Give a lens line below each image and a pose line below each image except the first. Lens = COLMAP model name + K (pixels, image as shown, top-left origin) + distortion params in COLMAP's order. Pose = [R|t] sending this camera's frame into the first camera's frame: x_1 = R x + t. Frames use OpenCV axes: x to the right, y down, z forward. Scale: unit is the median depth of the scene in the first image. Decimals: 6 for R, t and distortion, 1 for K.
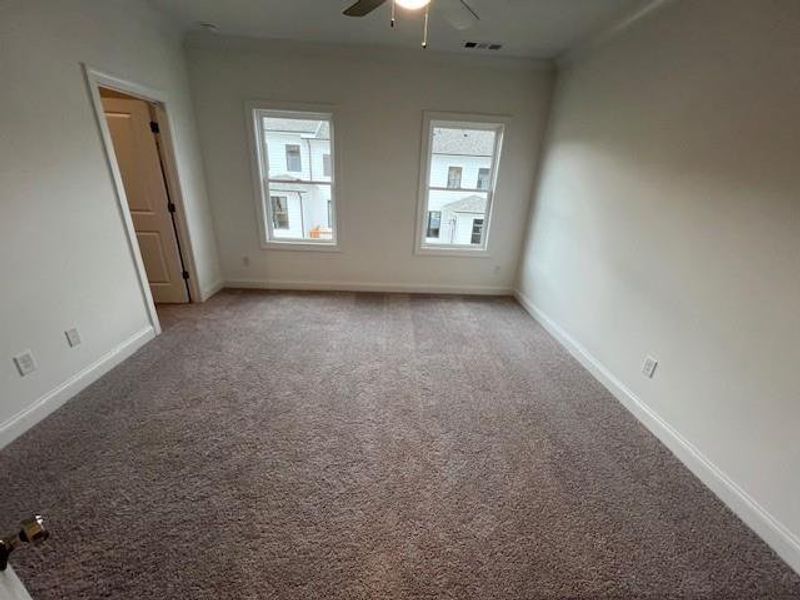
lens RADIAL K [[322.5, 0, 400.0], [0, 322.5, 300.0], [0, 0, 1]] dist [0.002428, -0.000068]
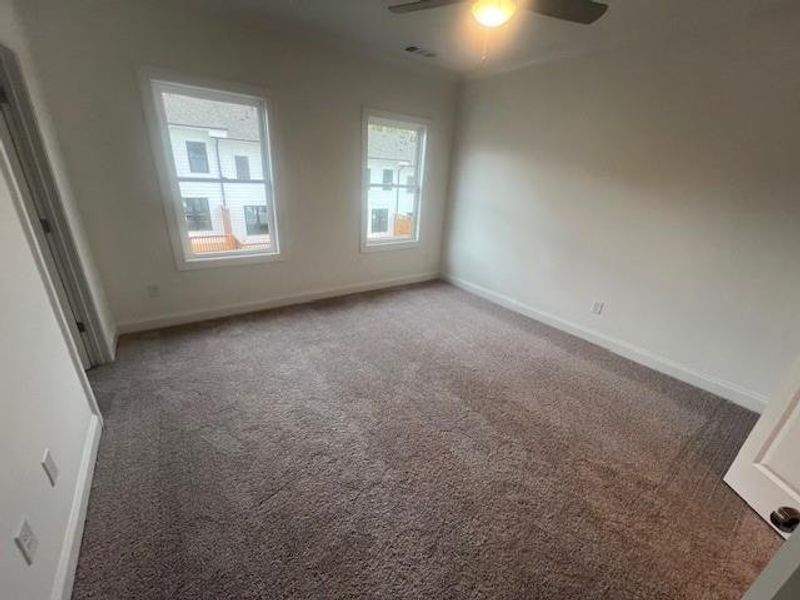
lens RADIAL K [[322.5, 0, 400.0], [0, 322.5, 300.0], [0, 0, 1]] dist [0.002428, -0.000068]
pose [[0.842988, -0.199412, 0.499607, -0.402158], [0.184102, 0.979616, 0.080366, -0.061813], [-0.505449, 0.024231, 0.862516, 0.101341]]
